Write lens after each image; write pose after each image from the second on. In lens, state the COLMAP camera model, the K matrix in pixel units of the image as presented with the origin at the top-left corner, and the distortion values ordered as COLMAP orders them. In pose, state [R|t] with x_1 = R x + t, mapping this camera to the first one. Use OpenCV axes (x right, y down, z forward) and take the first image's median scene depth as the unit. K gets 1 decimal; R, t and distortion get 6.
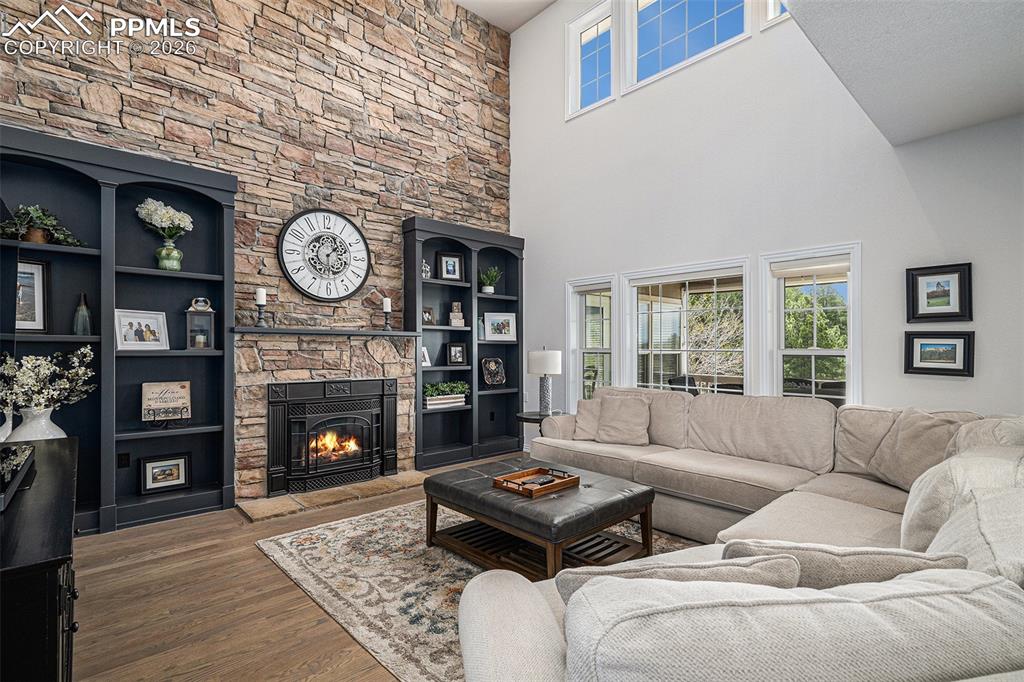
lens RADIAL K [[482.7, 0, 512.9], [0, 482.7, 346.5], [0, 0, 1]] dist [-0.002336, -0.000409]
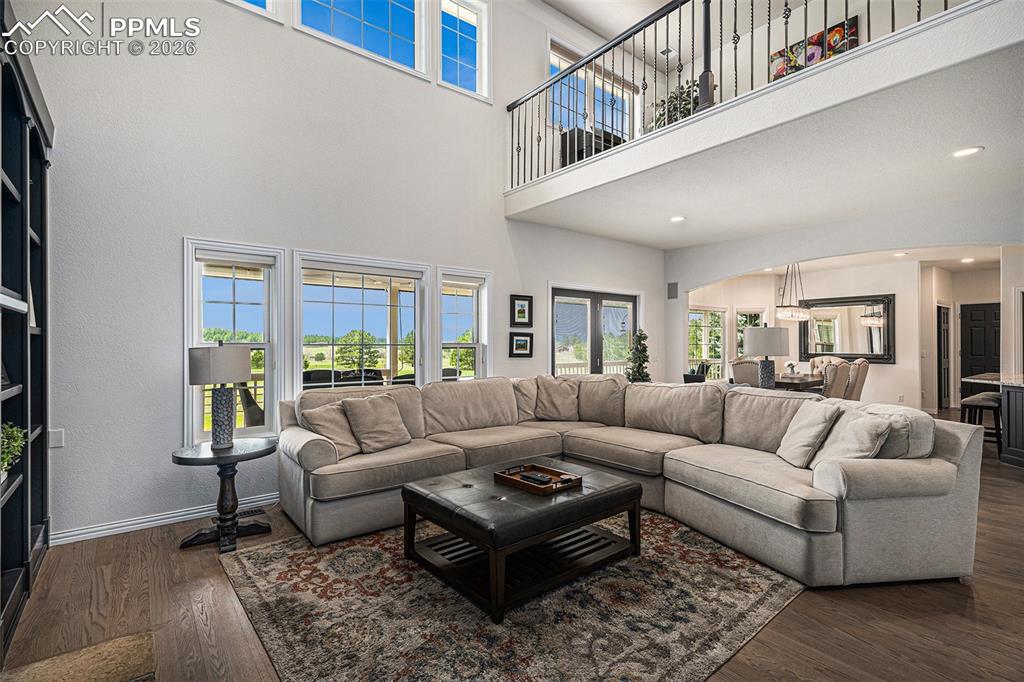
lens RADIAL K [[482.7, 0, 509.6], [0, 482.7, 341.6], [0, 0, 1]] dist [-0.002336, -0.000409]
pose [[0.060358, 0.002011, 0.998175, -1.063534], [-0.000999, 0.999998, -0.001955, 0.006208], [-0.998176, -0.000879, 0.060359, 1.143826]]
